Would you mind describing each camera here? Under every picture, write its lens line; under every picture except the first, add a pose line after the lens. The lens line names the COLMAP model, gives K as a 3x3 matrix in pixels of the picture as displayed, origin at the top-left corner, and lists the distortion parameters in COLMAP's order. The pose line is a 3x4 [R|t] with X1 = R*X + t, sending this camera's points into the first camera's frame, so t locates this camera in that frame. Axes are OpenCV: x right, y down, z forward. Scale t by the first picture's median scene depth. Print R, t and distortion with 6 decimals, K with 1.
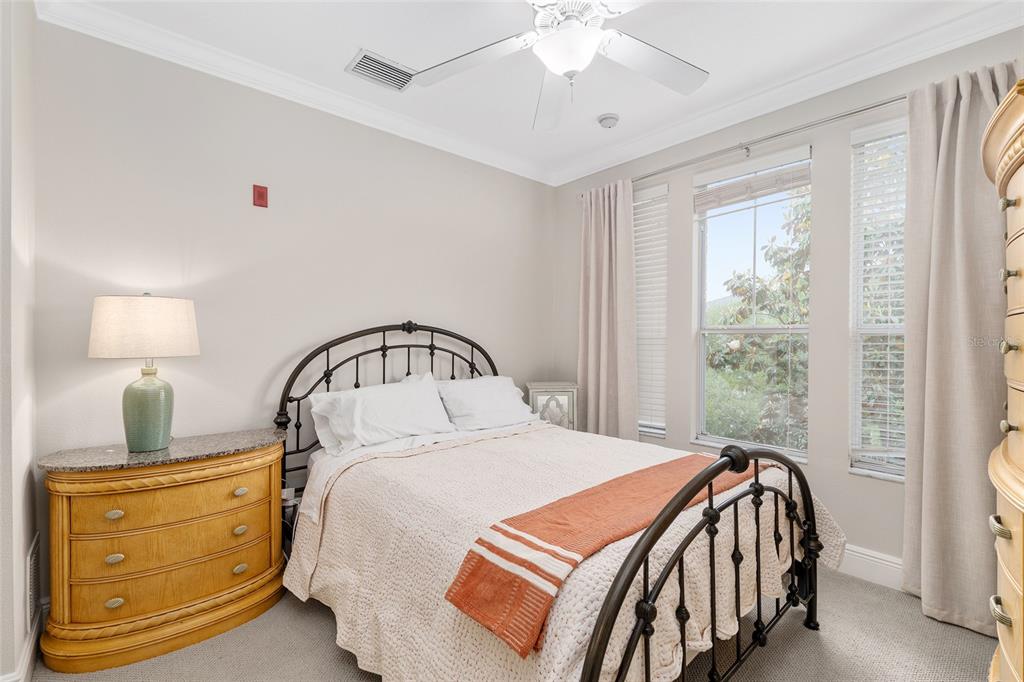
lens RADIAL K [[440.2, 0, 512.0], [0, 440.2, 341.0], [0, 0, 1]] dist [-0.002580, -0.000281]
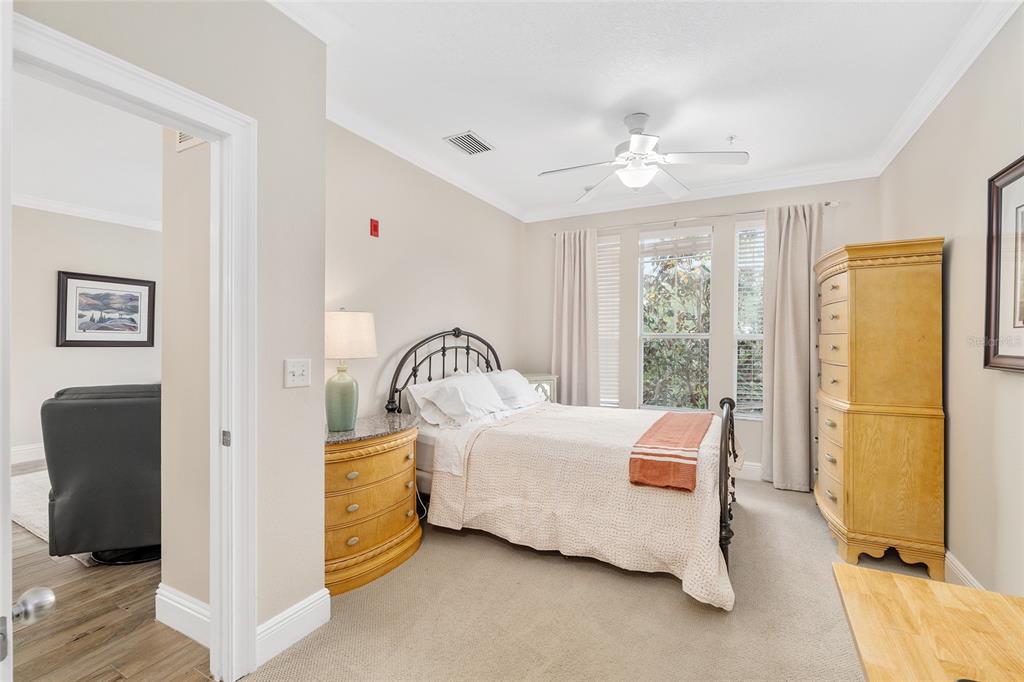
lens RADIAL K [[435.6, 0, 509.7], [0, 435.6, 339.0], [0, 0, 1]] dist [-0.005006, -0.000374]
pose [[0.937324, 0.001299, 0.348458, -0.624819], [-0.000392, 0.999996, -0.002675, -0.011257], [-0.348460, 0.002371, 0.937321, -0.280187]]
